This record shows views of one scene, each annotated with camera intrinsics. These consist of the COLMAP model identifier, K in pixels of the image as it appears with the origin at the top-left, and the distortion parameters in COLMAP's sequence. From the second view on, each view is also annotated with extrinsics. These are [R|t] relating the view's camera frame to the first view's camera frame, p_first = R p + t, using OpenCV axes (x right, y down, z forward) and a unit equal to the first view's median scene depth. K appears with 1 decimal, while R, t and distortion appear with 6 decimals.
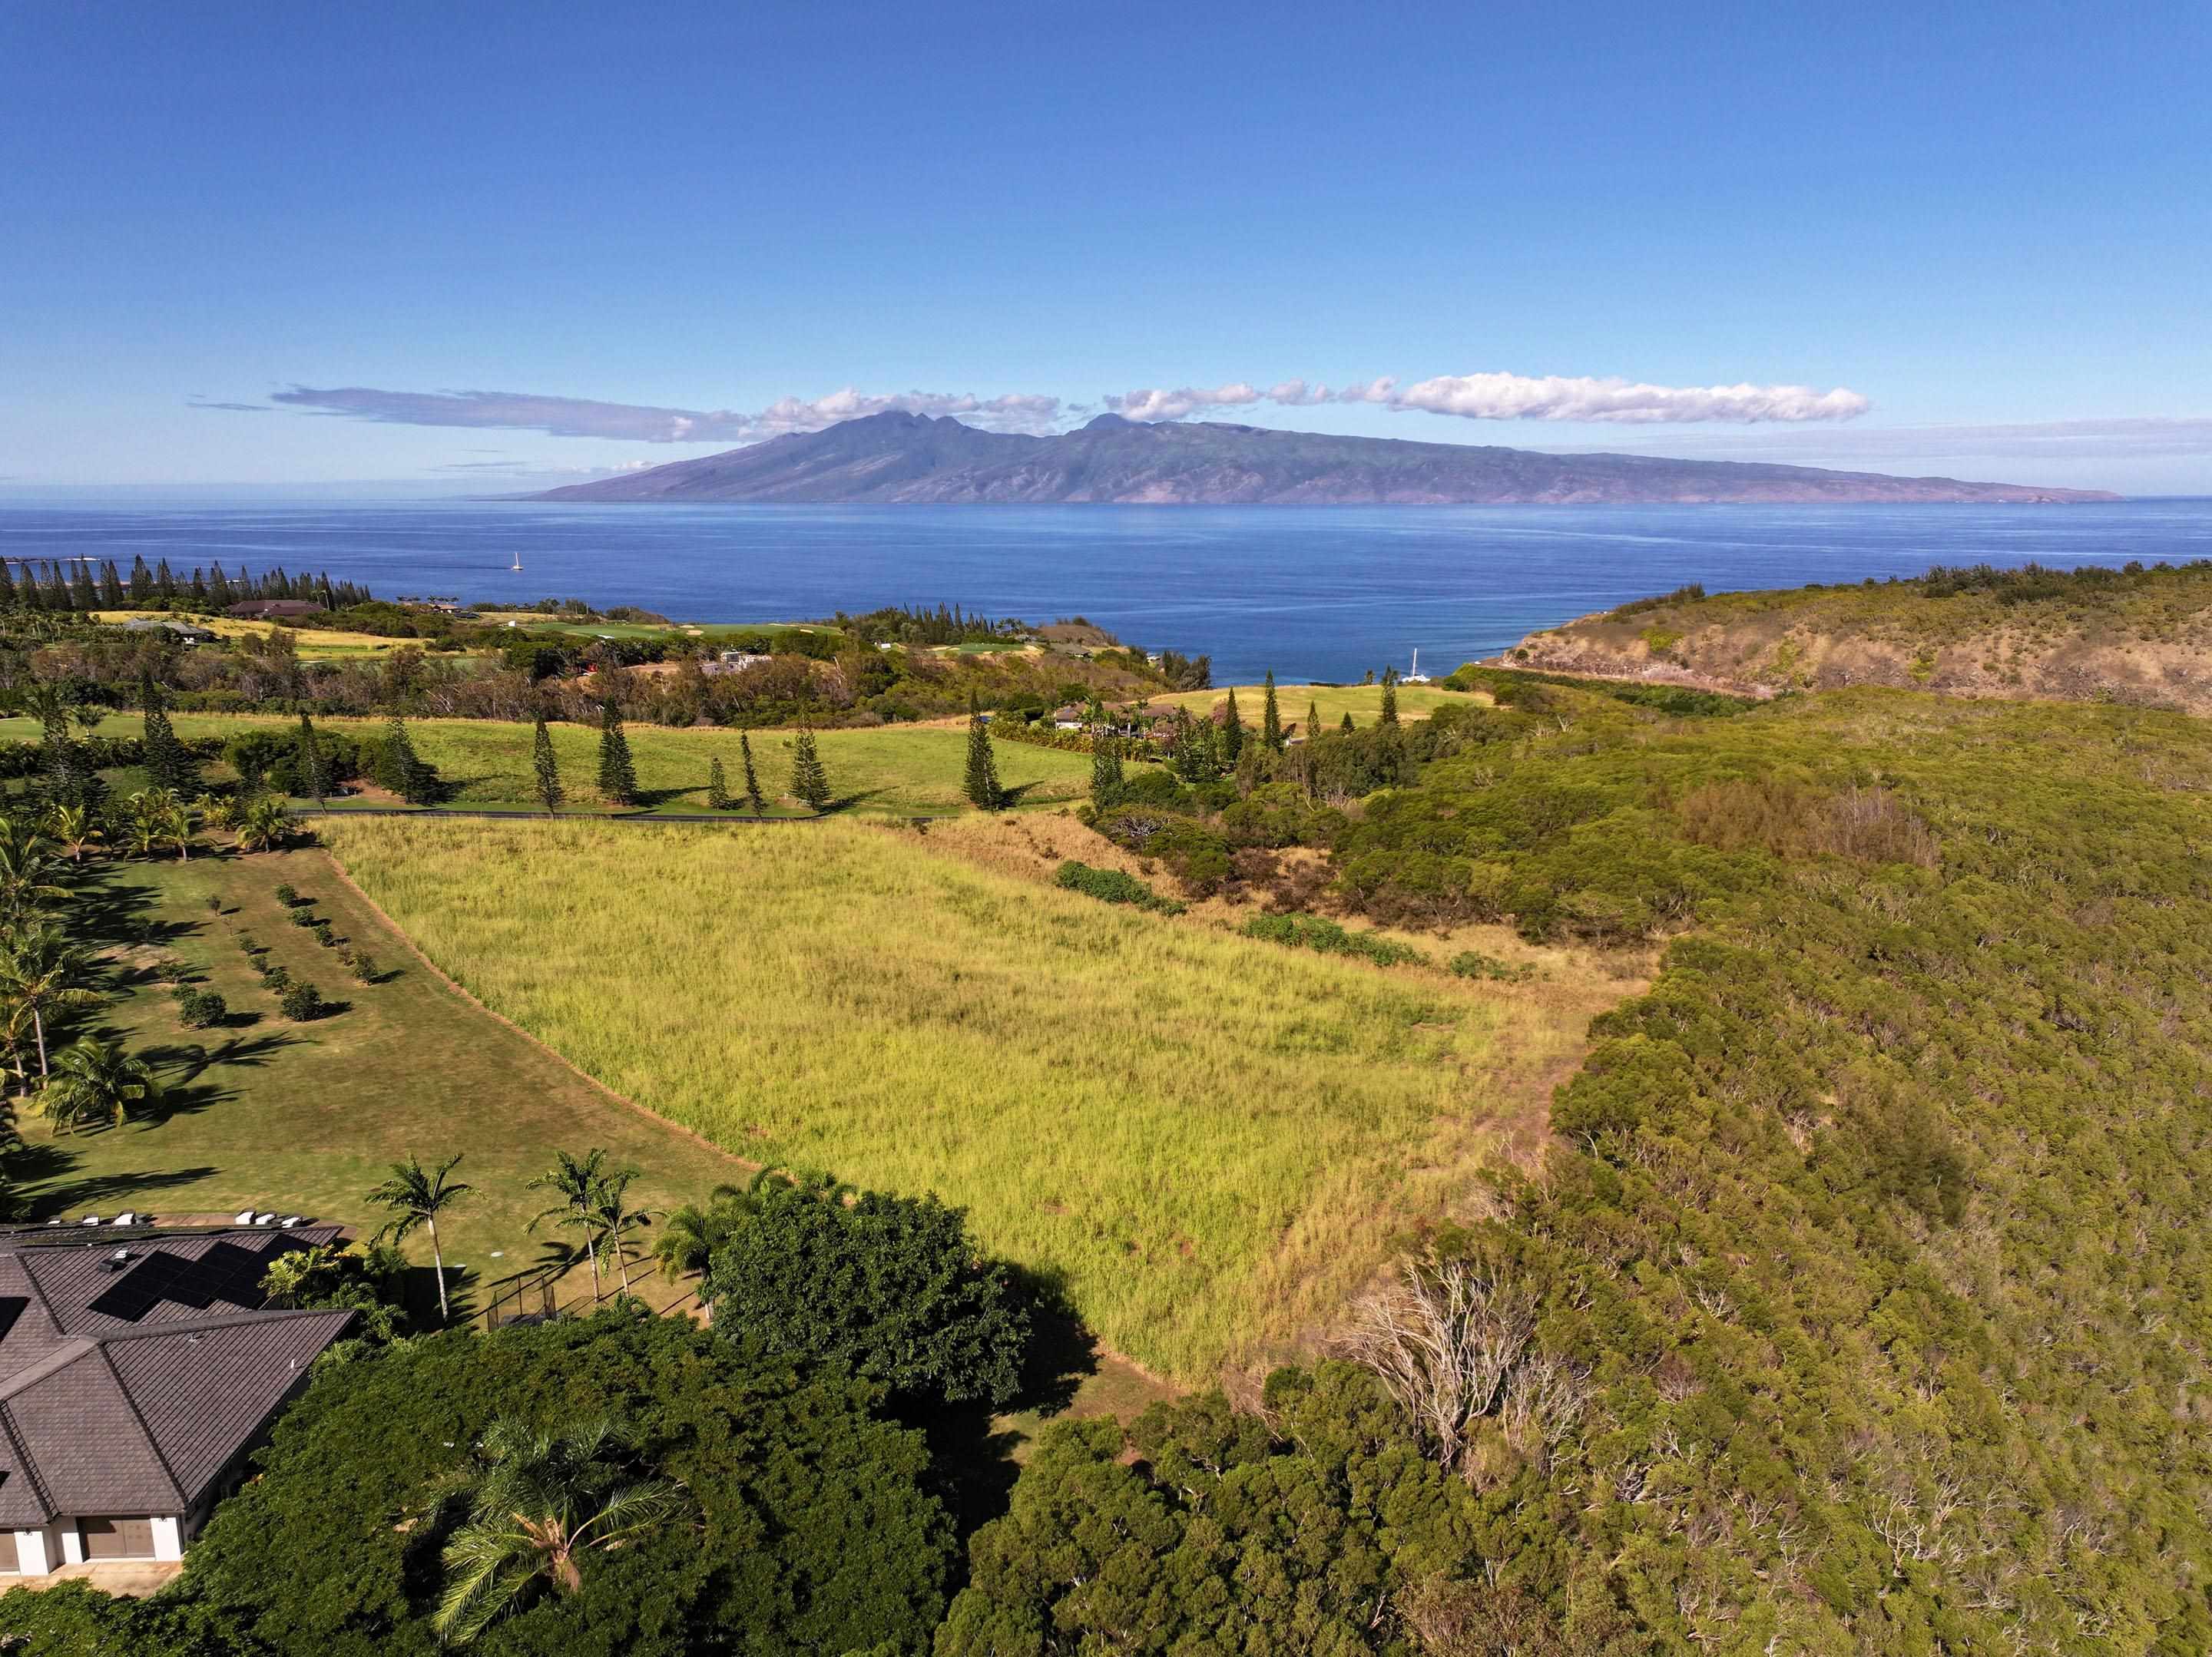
lens RADIAL K [[1554.7, 0, 1107.9], [0, 1554.7, 821.0], [0, 0, 1]] dist [0.005189, -0.006634]
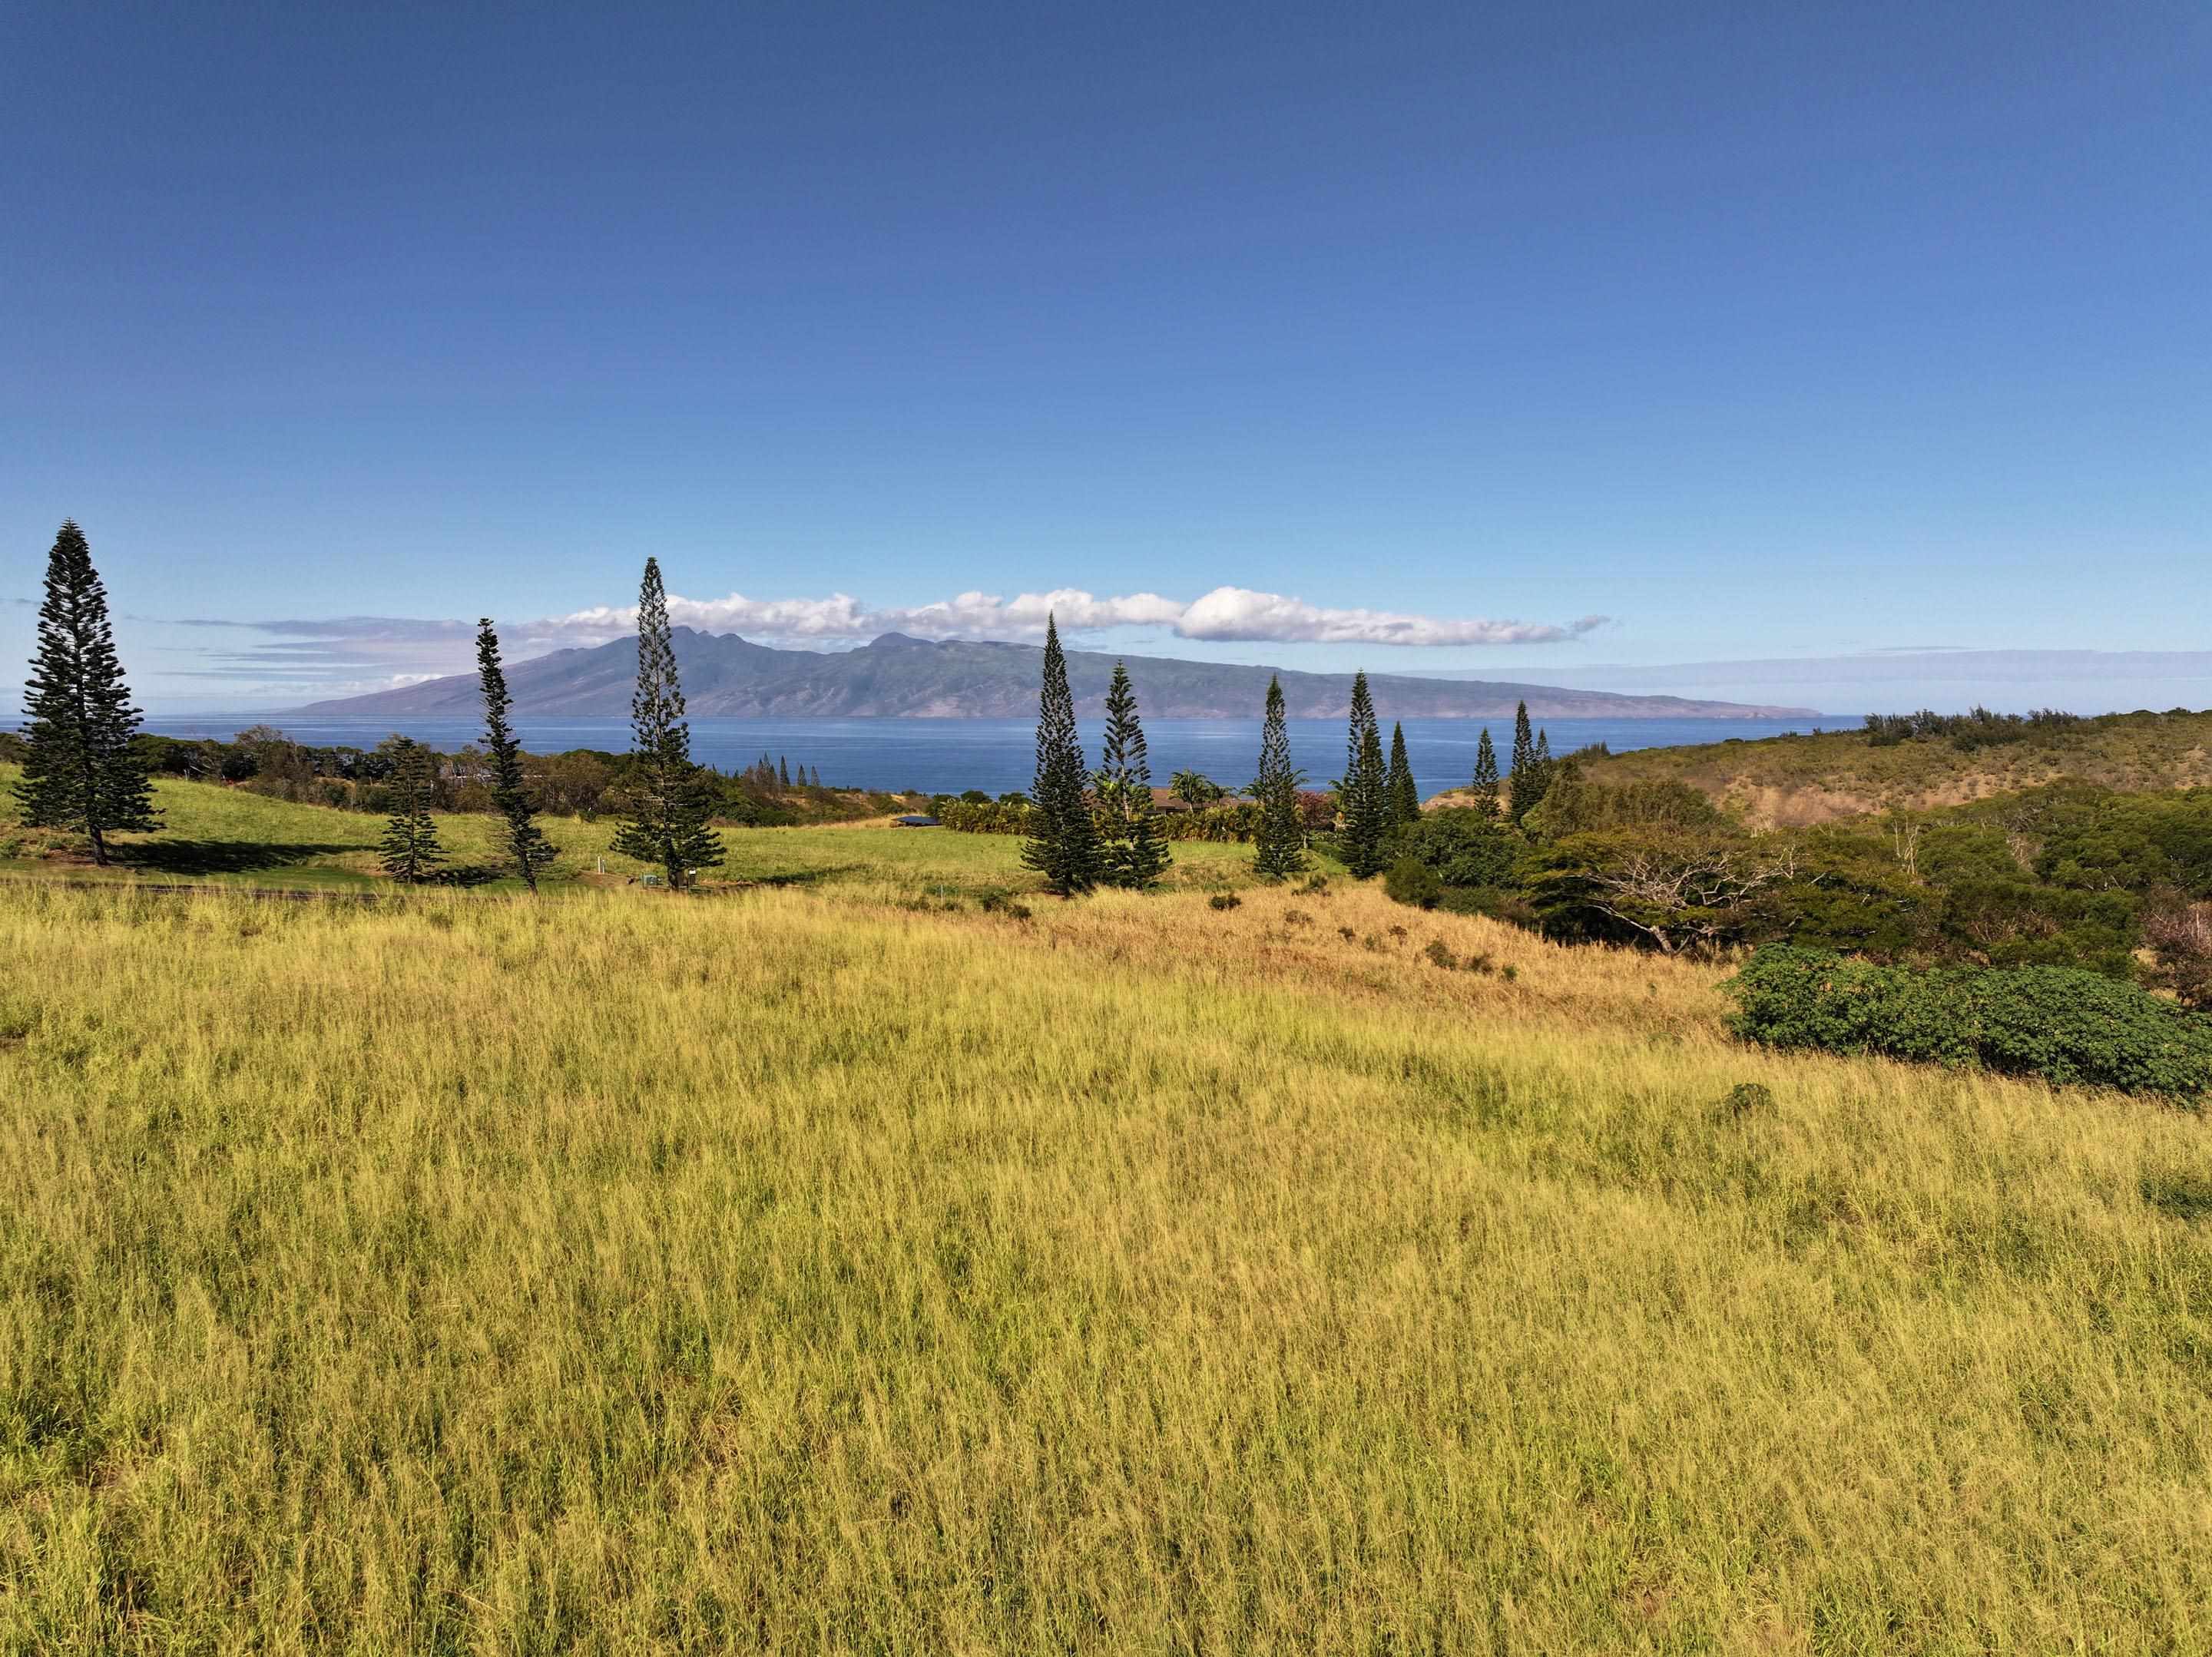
lens RADIAL K [[1539.2, 0, 1109.1], [0, 1539.2, 824.0], [0, 0, 1]] dist [-0.009929, 0.026818]
pose [[0.990049, -0.007974, 0.140494, -0.045773], [0.026862, 0.990744, -0.133060, 0.009817], [-0.138132, 0.135510, 0.981100, 0.203896]]
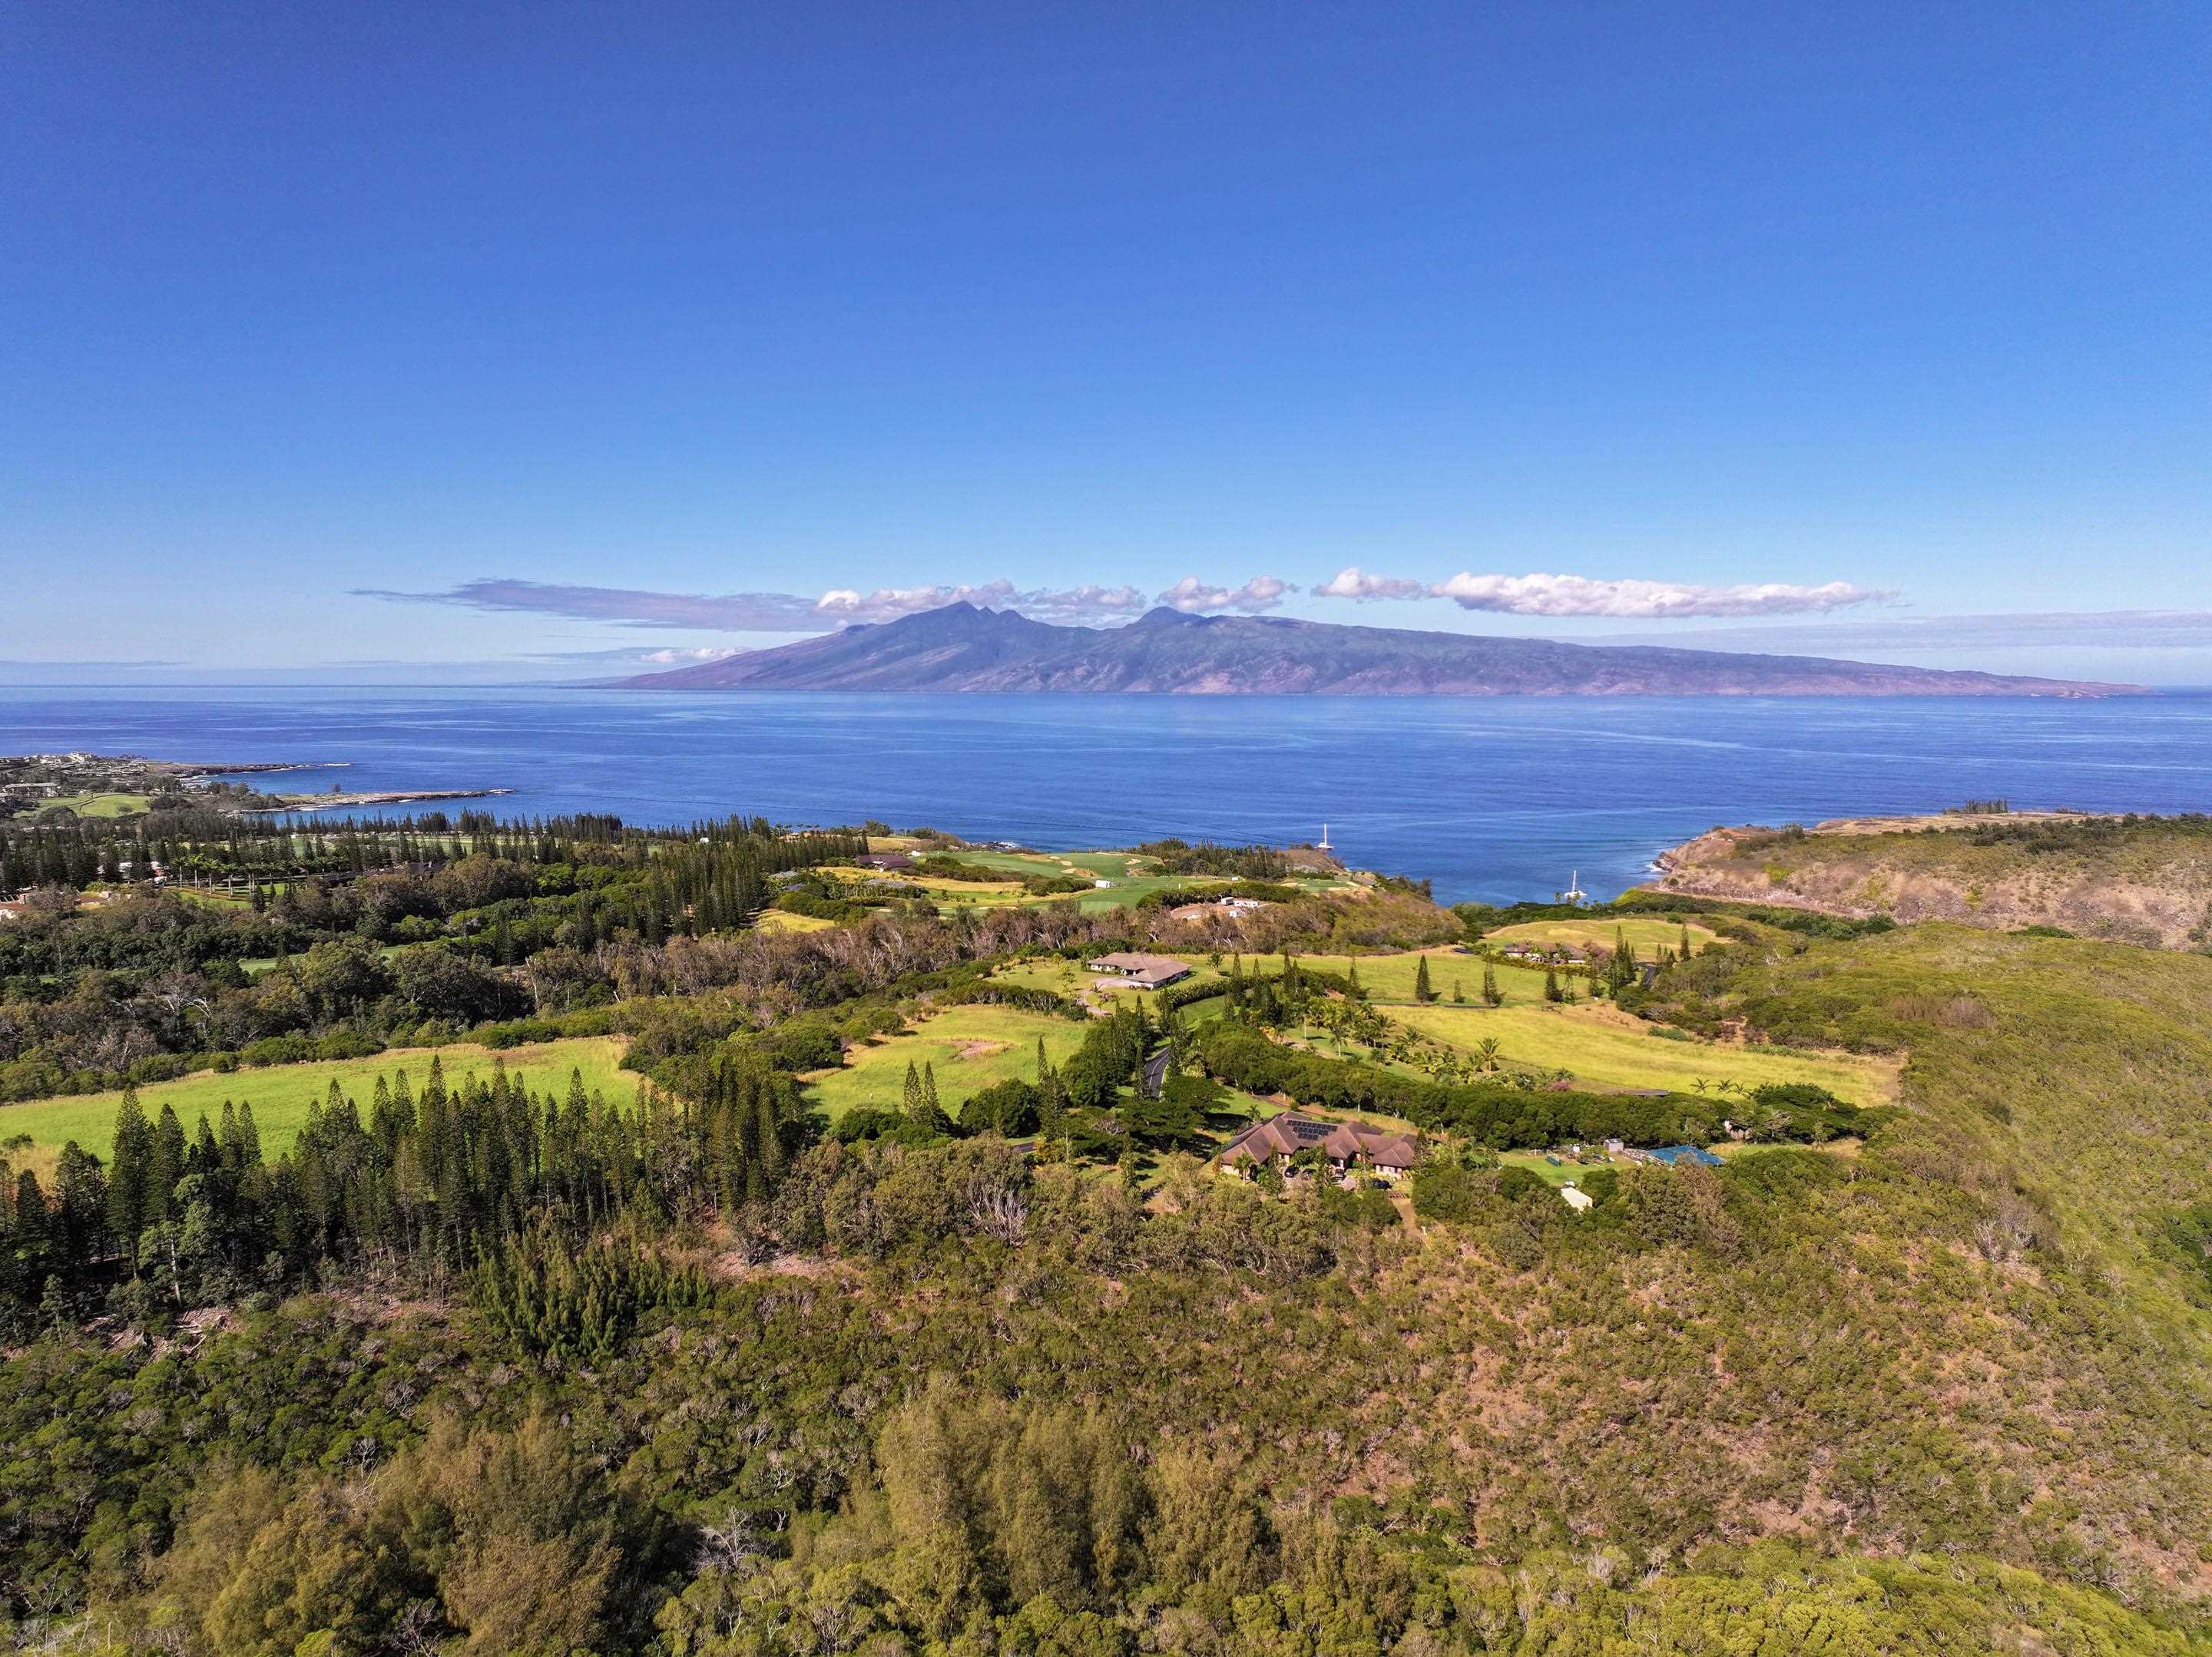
lens RADIAL K [[1542.3, 0, 1106.2], [0, 1542.3, 818.9], [0, 0, 1]] dist [0.003895, 0.004383]
pose [[0.999624, 0.004088, -0.027128, -0.230833], [-0.007195, 0.993288, -0.115440, -0.003246], [0.026474, 0.115591, 0.992944, -0.428629]]
